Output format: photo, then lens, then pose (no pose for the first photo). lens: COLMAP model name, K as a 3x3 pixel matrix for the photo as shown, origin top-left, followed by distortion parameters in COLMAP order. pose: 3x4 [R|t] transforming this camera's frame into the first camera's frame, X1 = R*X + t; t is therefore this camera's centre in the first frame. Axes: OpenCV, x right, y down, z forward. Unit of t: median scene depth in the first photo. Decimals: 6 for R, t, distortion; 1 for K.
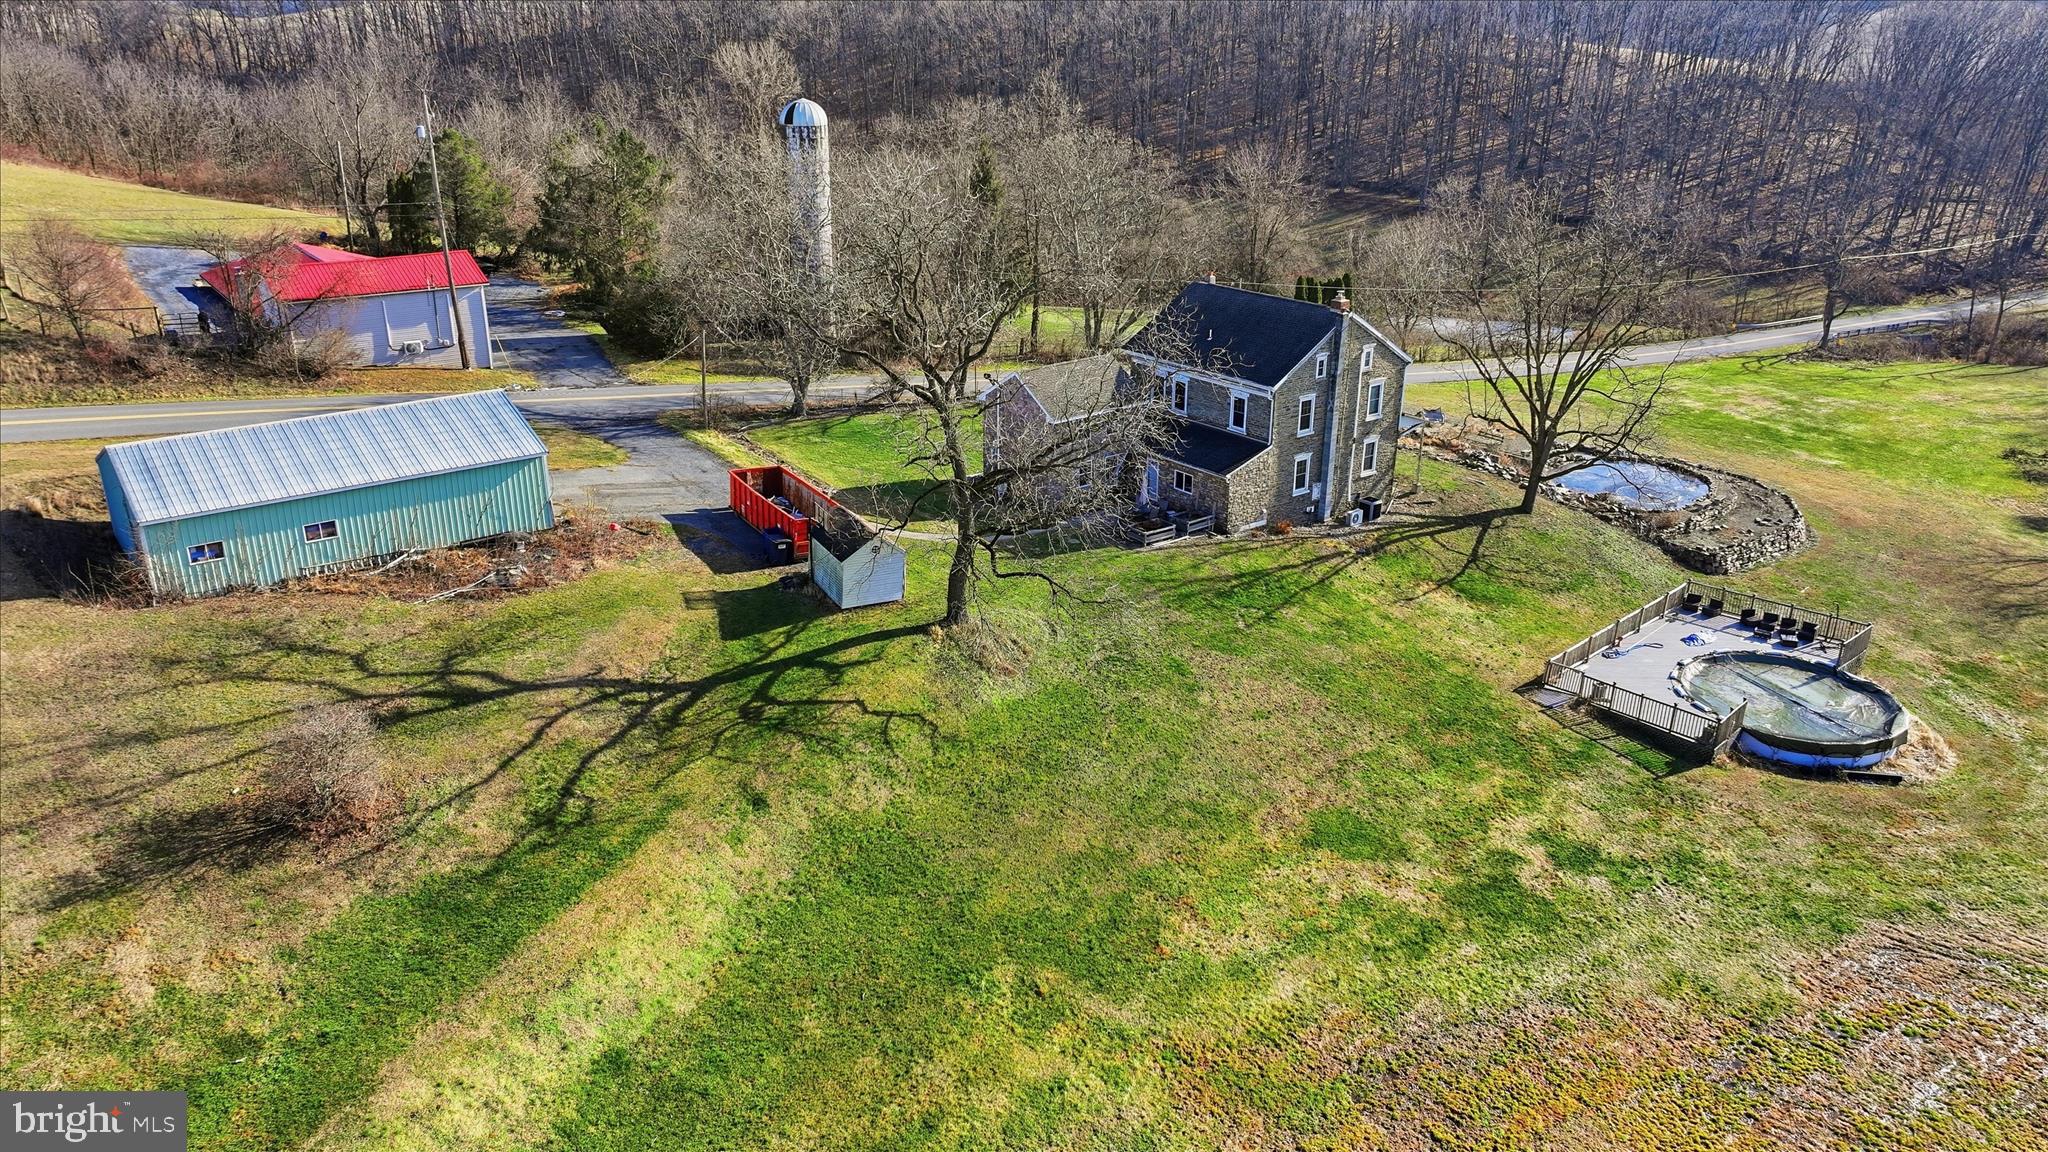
lens RADIAL K [[1438.1, 0, 1028.4], [0, 1438.1, 562.8], [0, 0, 1]] dist [0.001975, 0.006689]
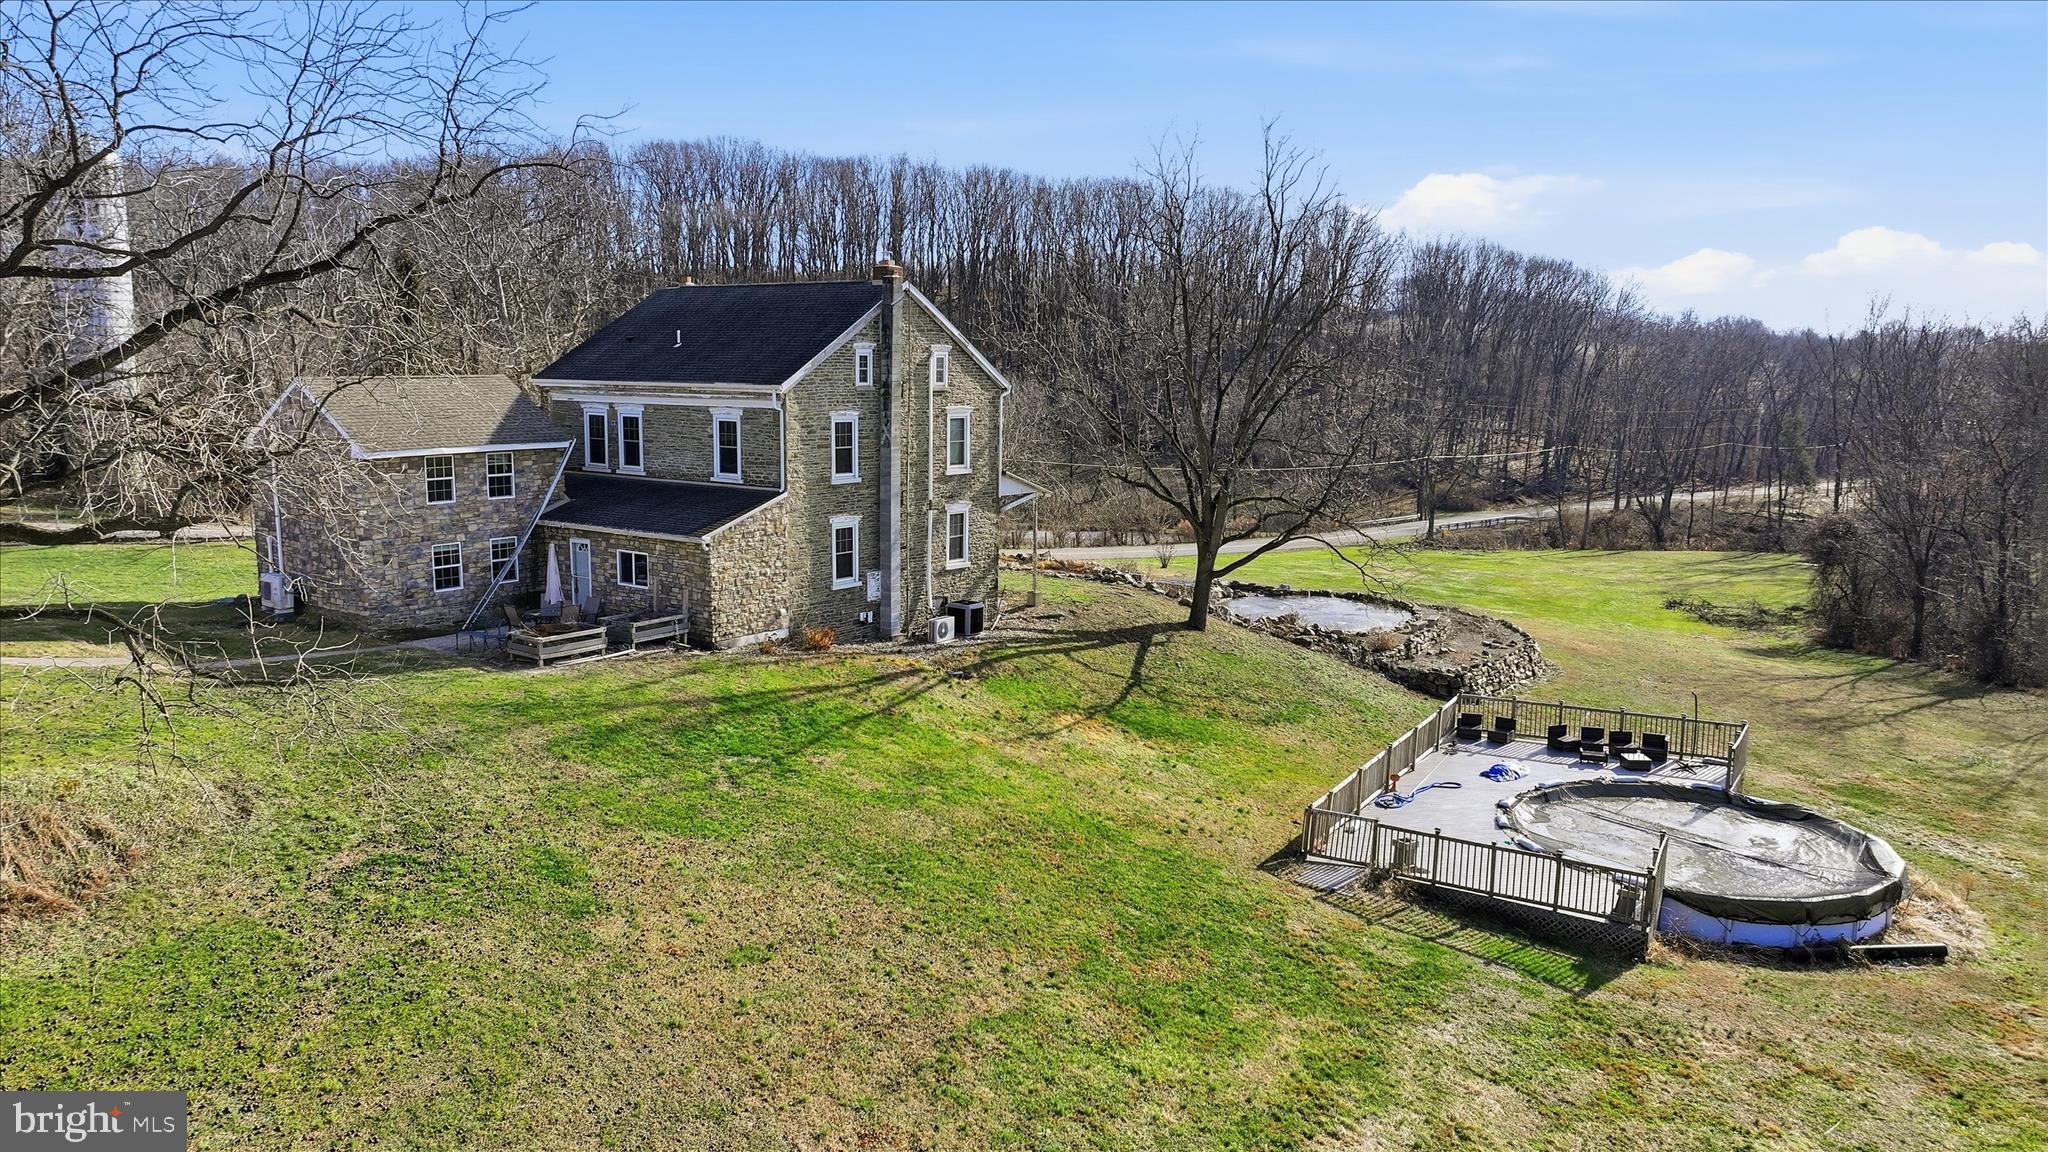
lens RADIAL K [[1438.1, 0, 1028.4], [0, 1438.1, 562.8], [0, 0, 1]] dist [0.001975, 0.006689]
pose [[0.960159, -0.034360, 0.277332, 0.107155], [0.094344, 0.974002, -0.205958, 0.074458], [-0.263046, 0.223917, 0.938439, 0.468531]]
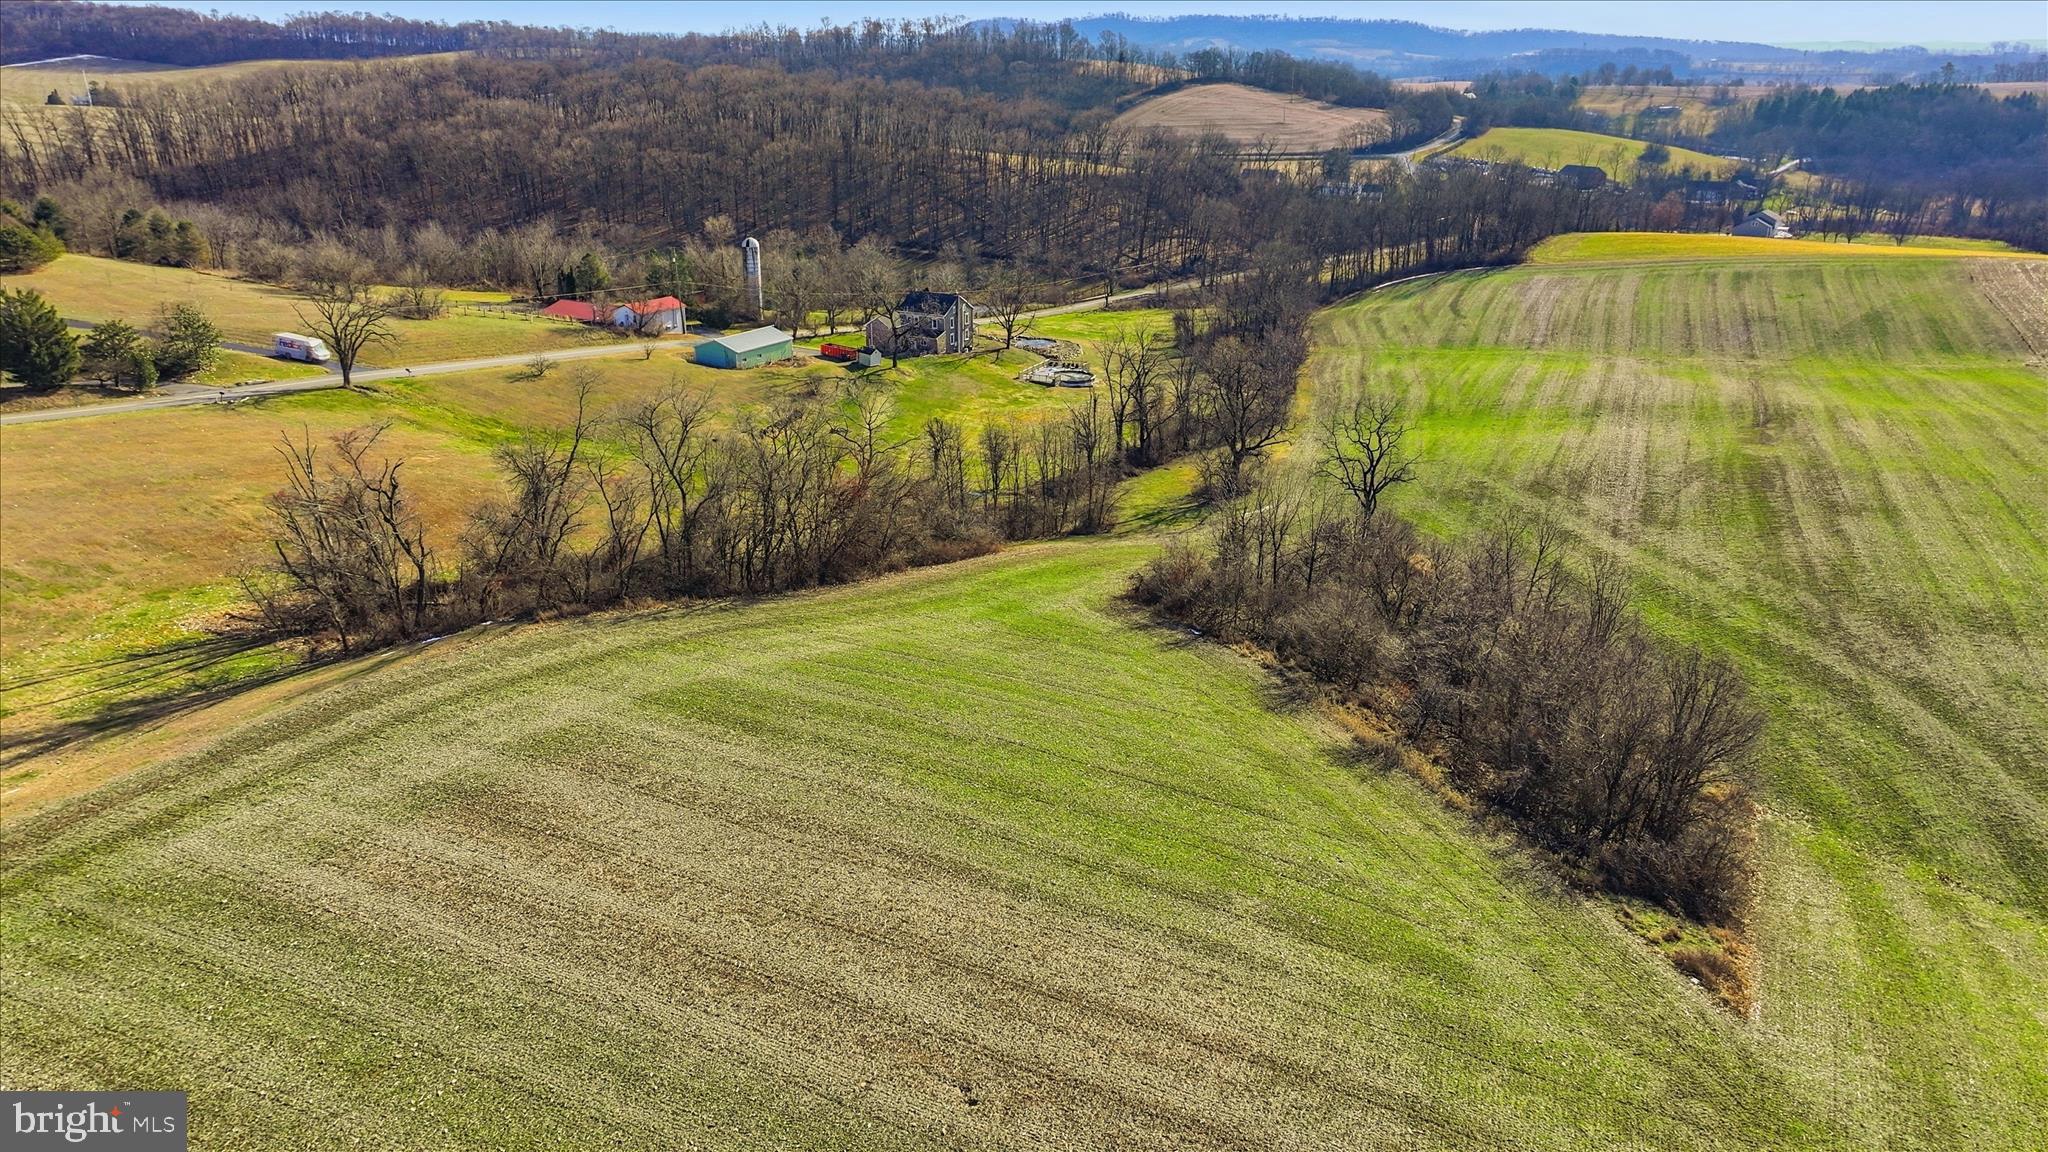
lens RADIAL K [[1438.1, 0, 1028.4], [0, 1438.1, 562.8], [0, 0, 1]] dist [0.001975, 0.006689]
pose [[0.927085, -0.130249, 0.351496, -1.116191], [0.136788, 0.990580, 0.006283, 0.568341], [-0.349003, 0.042256, 0.936168, -2.804753]]
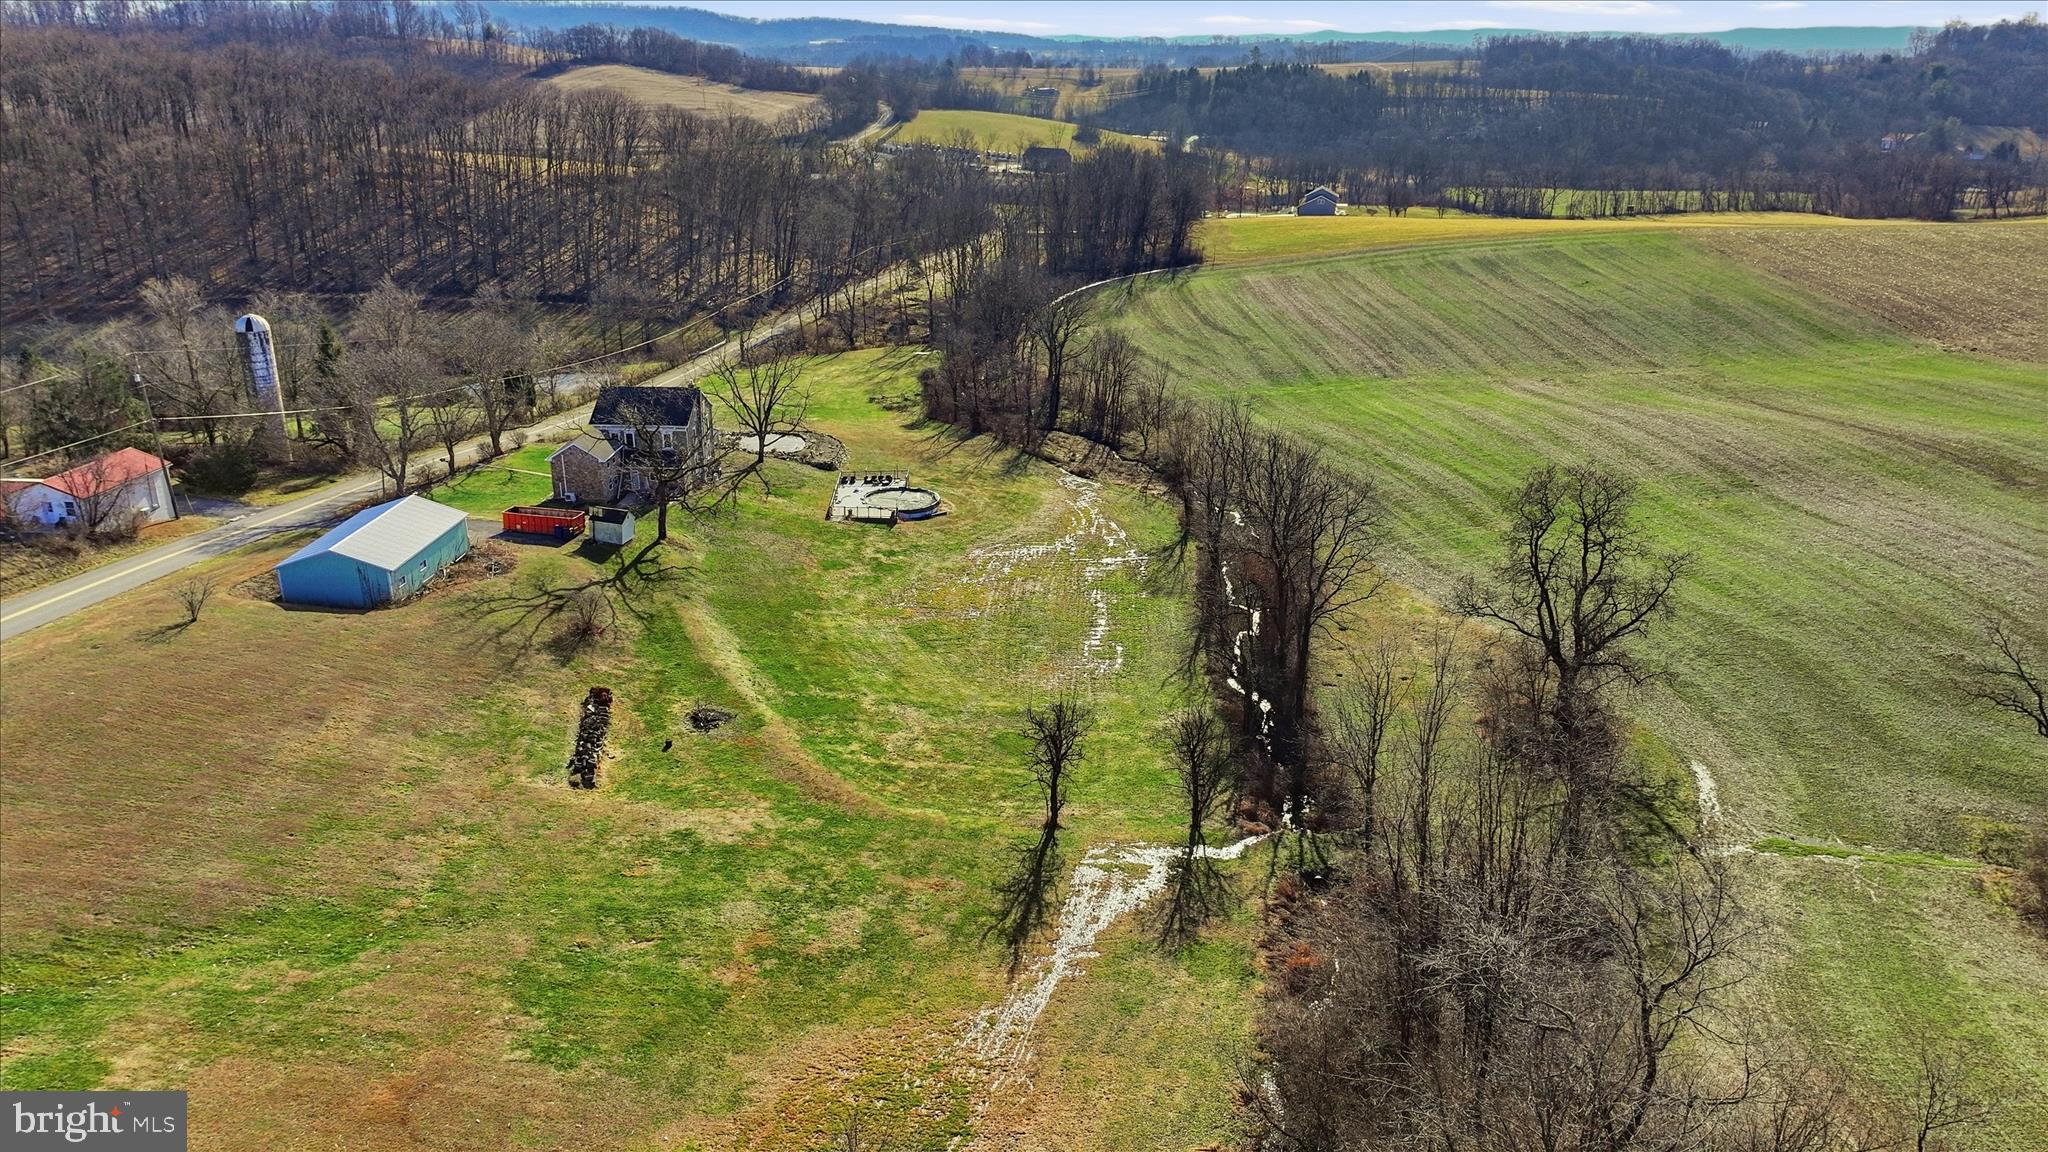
lens RADIAL K [[1438.1, 0, 1028.4], [0, 1438.1, 562.8], [0, 0, 1]] dist [0.001975, 0.006689]
pose [[0.657974, -0.258046, 0.707448, -1.172653], [0.265309, 0.958655, 0.102920, -0.006072], [-0.704757, 0.119974, 0.699231, -0.973634]]
